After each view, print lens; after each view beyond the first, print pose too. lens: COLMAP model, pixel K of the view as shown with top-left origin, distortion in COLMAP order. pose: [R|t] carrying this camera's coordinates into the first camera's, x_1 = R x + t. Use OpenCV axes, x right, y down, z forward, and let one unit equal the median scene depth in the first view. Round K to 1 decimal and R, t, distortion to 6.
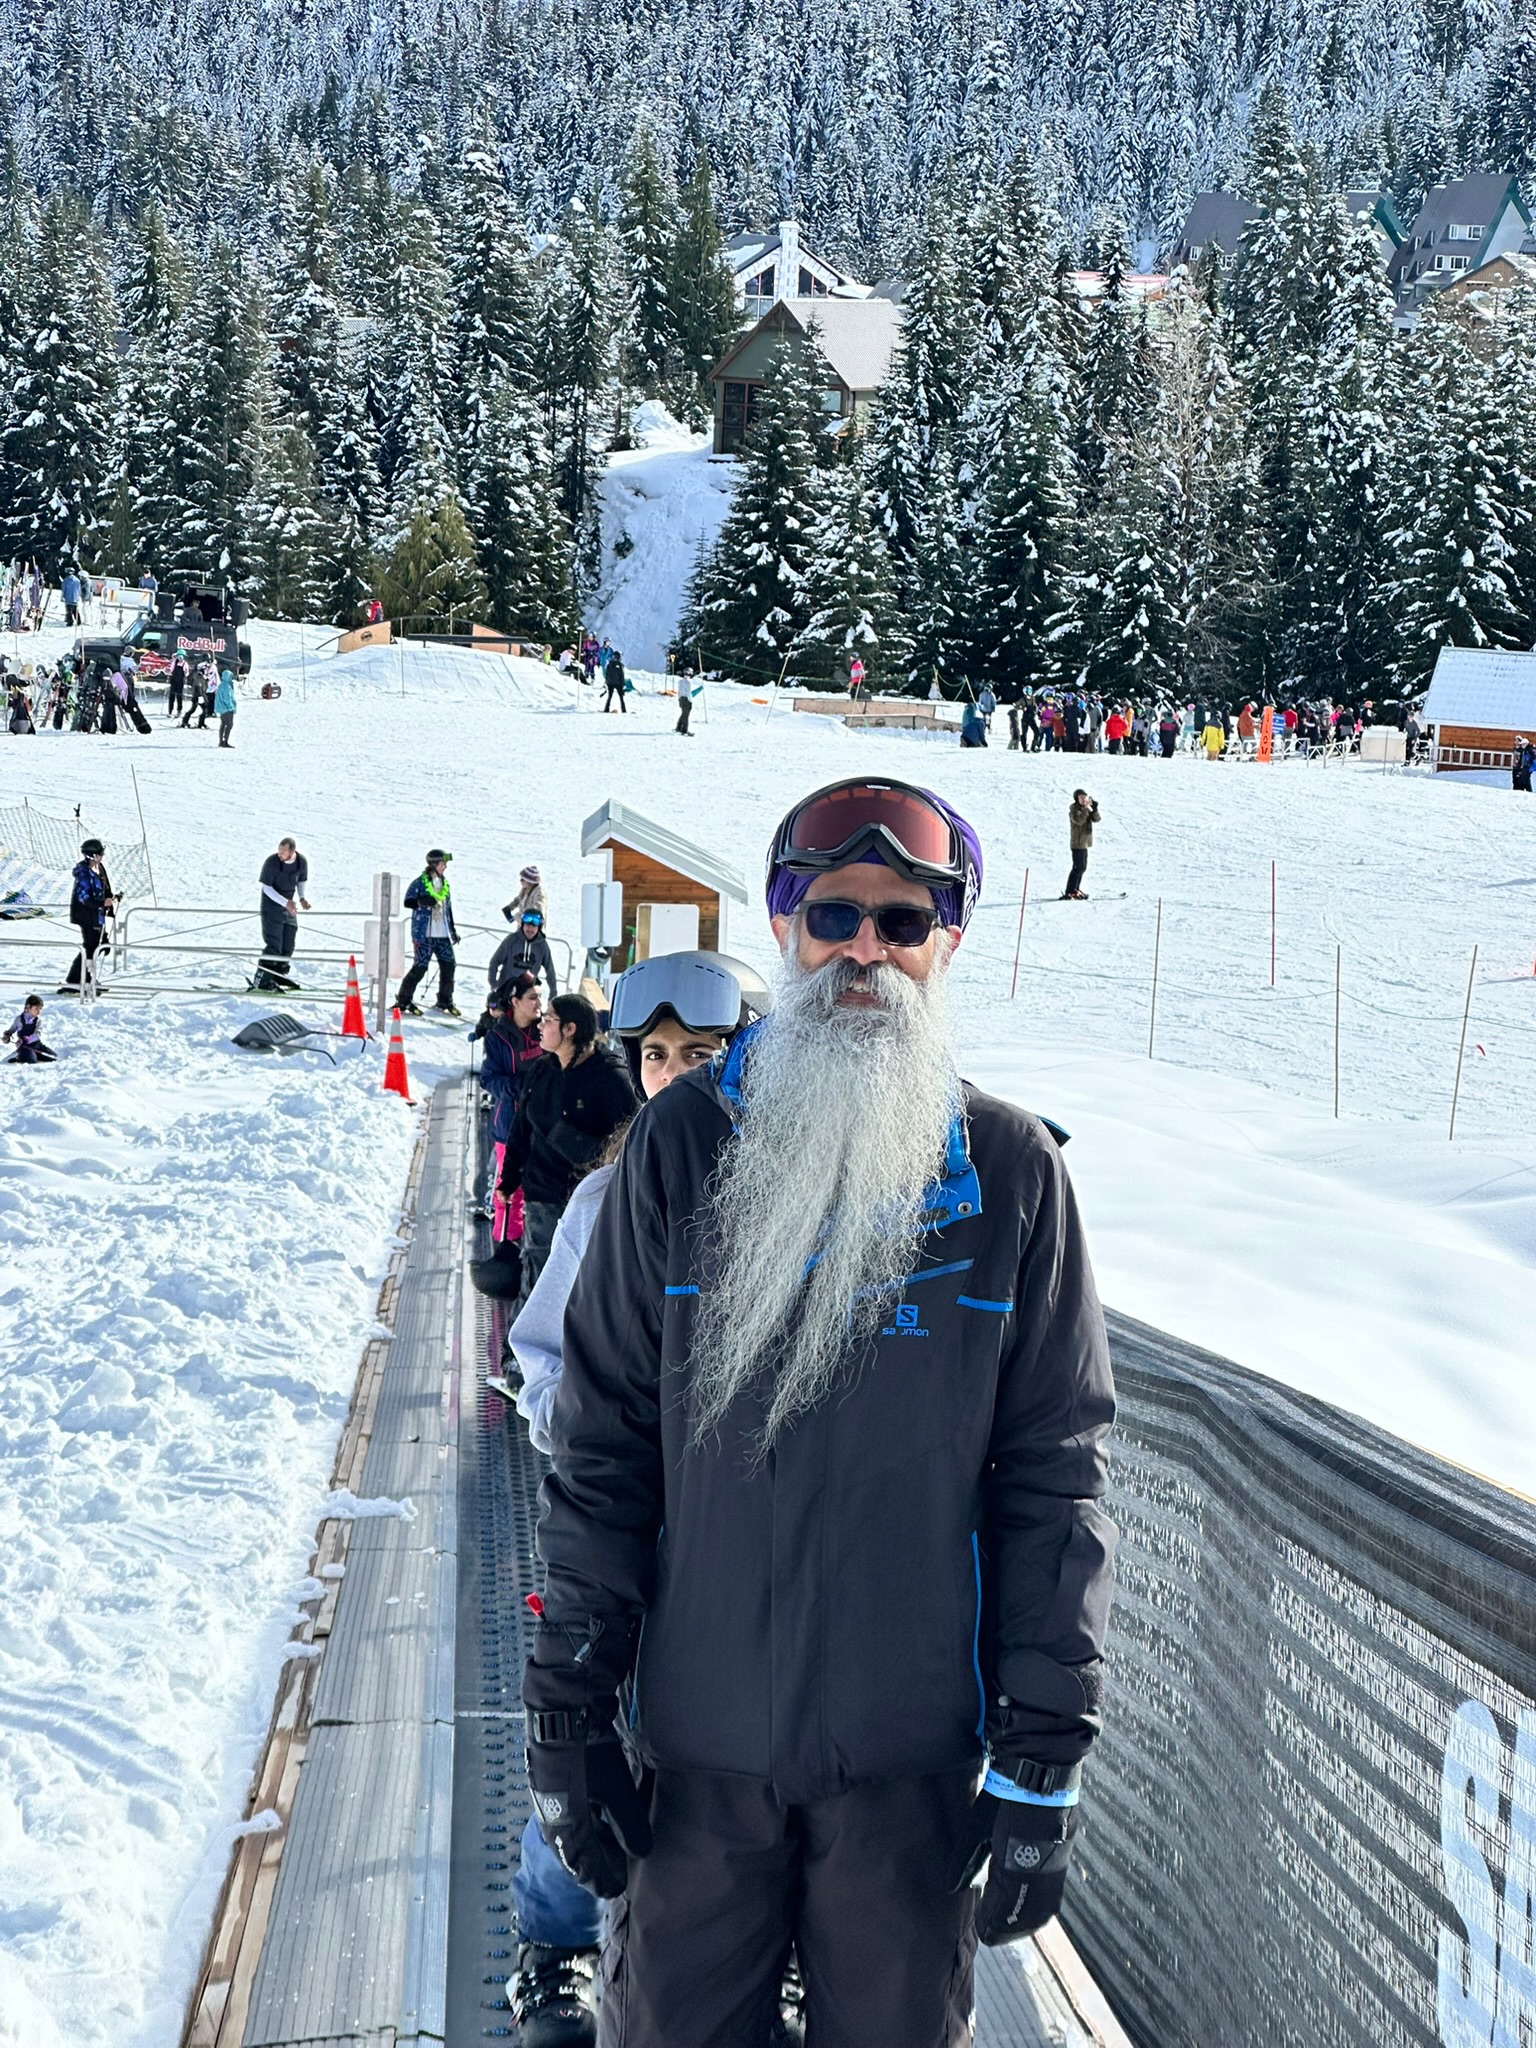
lens RADIAL K [[4634.2, 0, 768.0], [0, 4634.2, 1024.0], [0, 0, 1]] dist [0.410291, 0.206263]
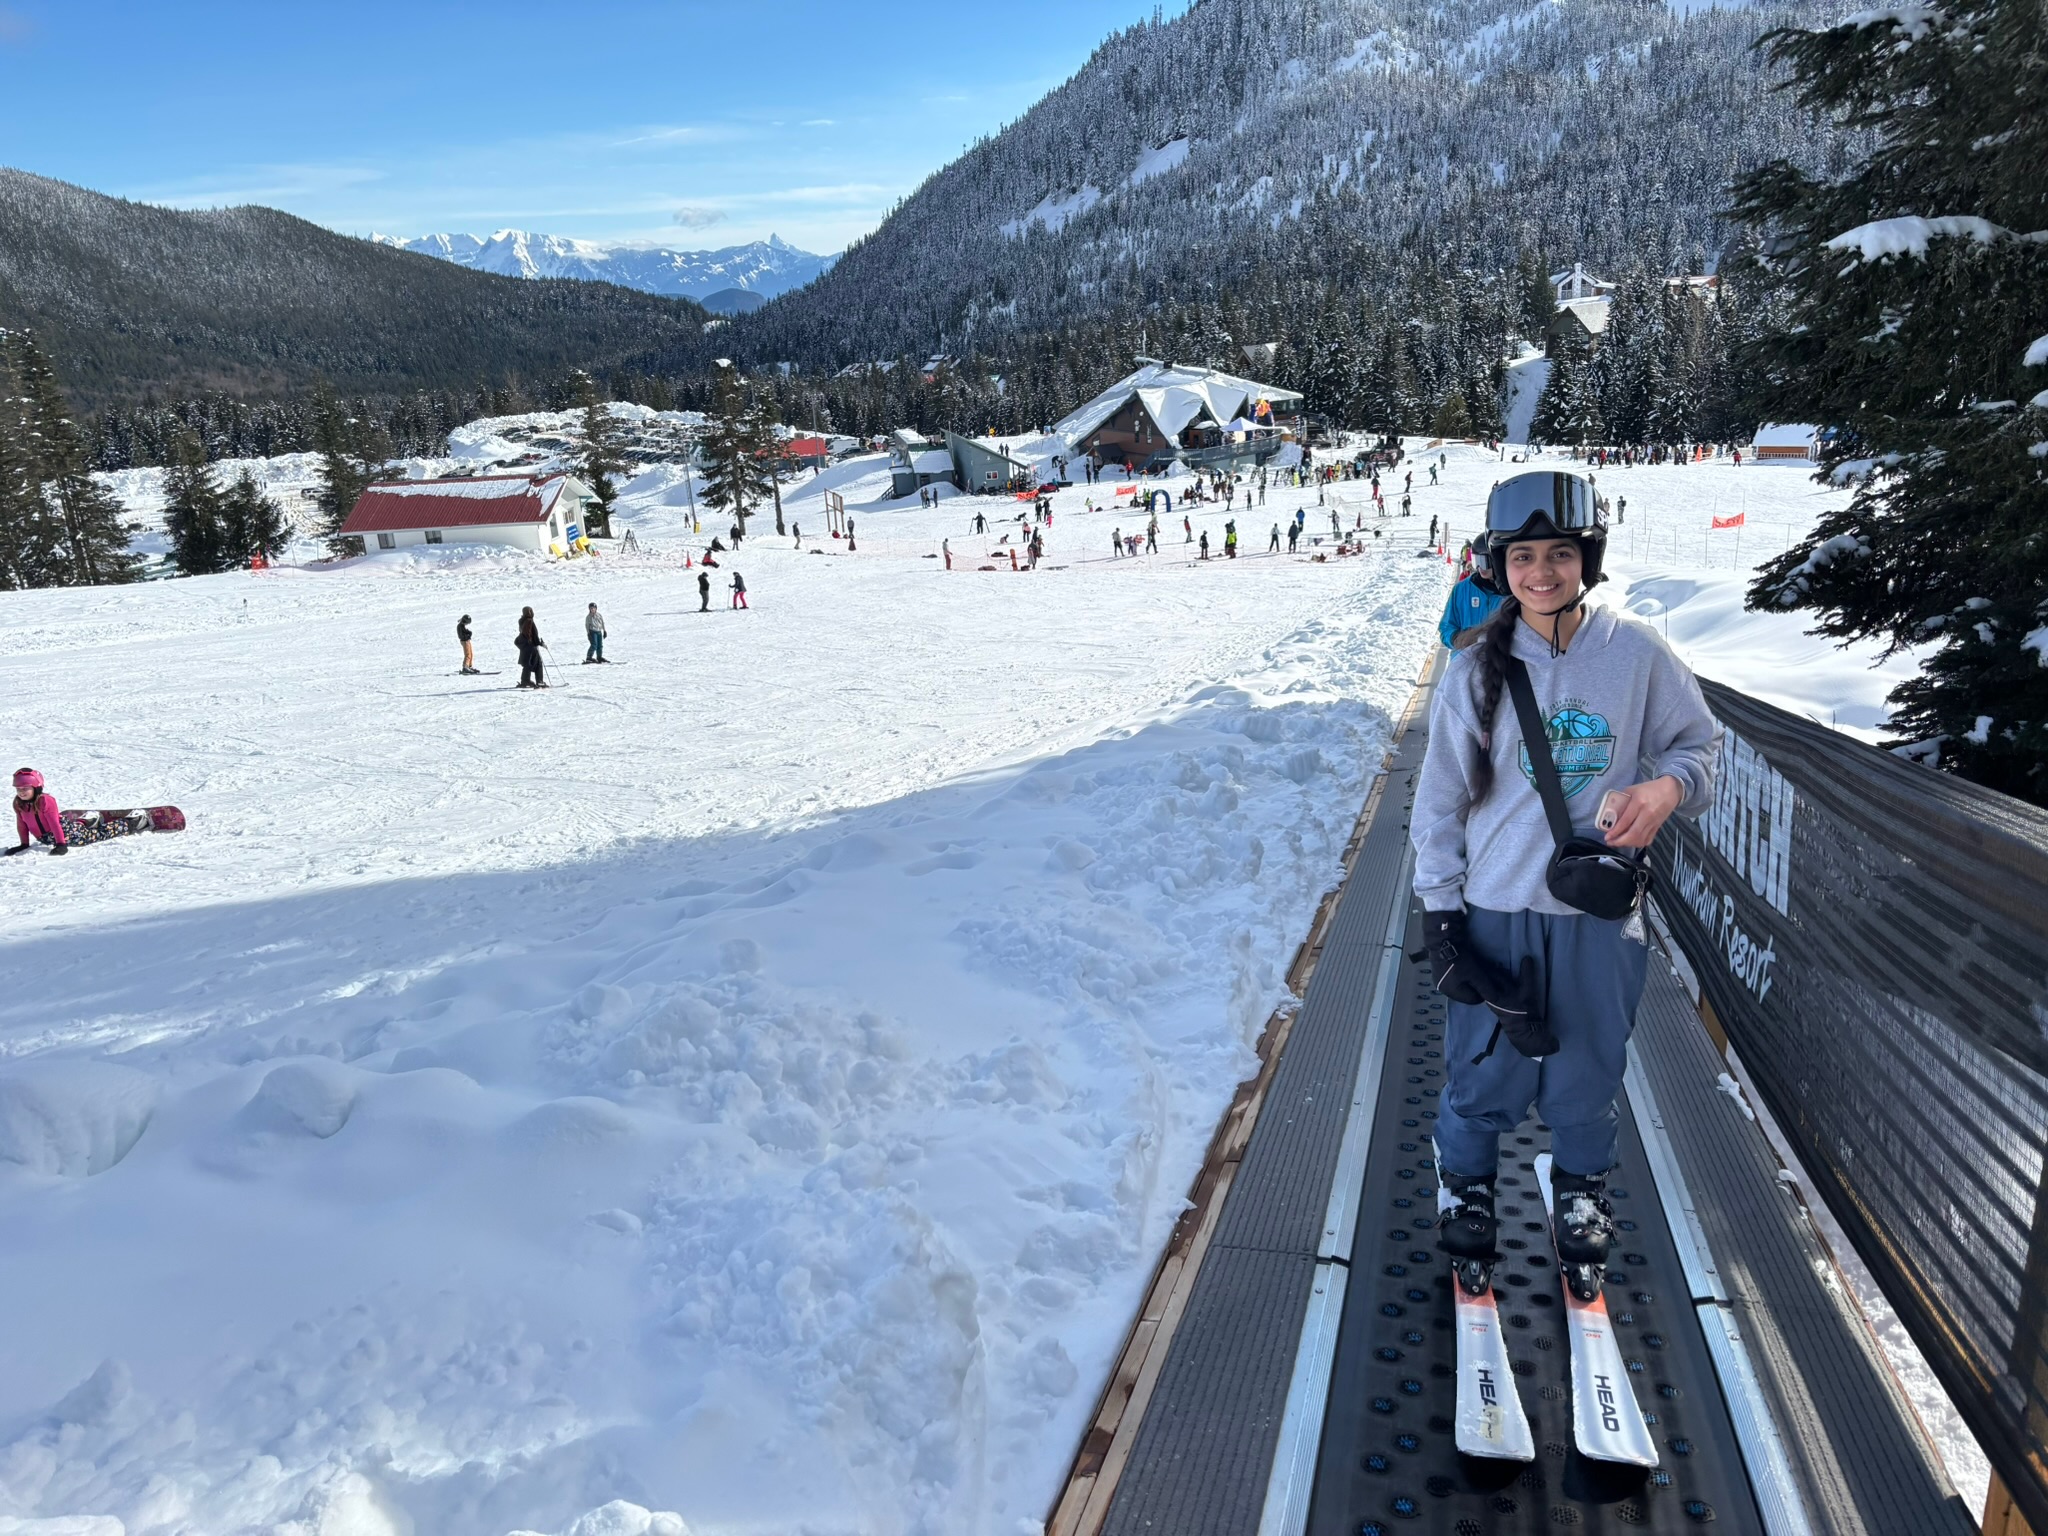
lens RADIAL K [[1571.6, 0, 1024.0], [0, 1571.6, 768.0], [0, 0, 1]] dist [-0.004031, 0.001955]
pose [[0.942917, -0.000263, -0.333028, 0.011290], [0.045379, 0.990774, 0.127701, -0.001006], [0.329922, -0.135524, 0.934229, -0.163105]]
